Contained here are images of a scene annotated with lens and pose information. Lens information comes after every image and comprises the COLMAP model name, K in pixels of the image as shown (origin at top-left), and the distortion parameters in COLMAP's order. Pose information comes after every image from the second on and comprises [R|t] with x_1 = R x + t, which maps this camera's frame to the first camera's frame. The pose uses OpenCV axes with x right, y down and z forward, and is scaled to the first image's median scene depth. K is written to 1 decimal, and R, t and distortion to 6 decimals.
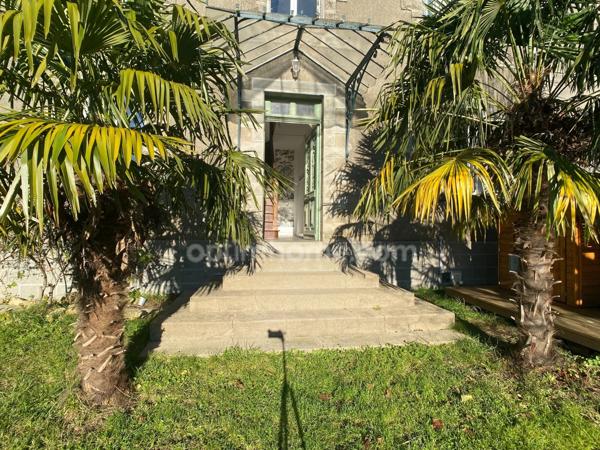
lens RADIAL K [[292.4, 0, 300.0], [0, 292.4, 225.0], [0, 0, 1]] dist [-0.001332, -0.000071]
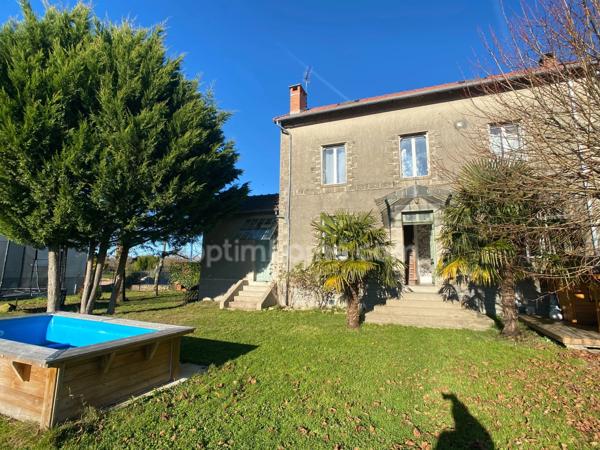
lens RADIAL K [[292.4, 0, 300.0], [0, 292.4, 225.0], [0, 0, 1]] dist [-0.001332, -0.000071]
pose [[0.862758, -0.085355, -0.498361, 0.284956], [0.007222, 0.987628, -0.156649, -0.046477], [0.505565, 0.131551, 0.852700, -1.121660]]
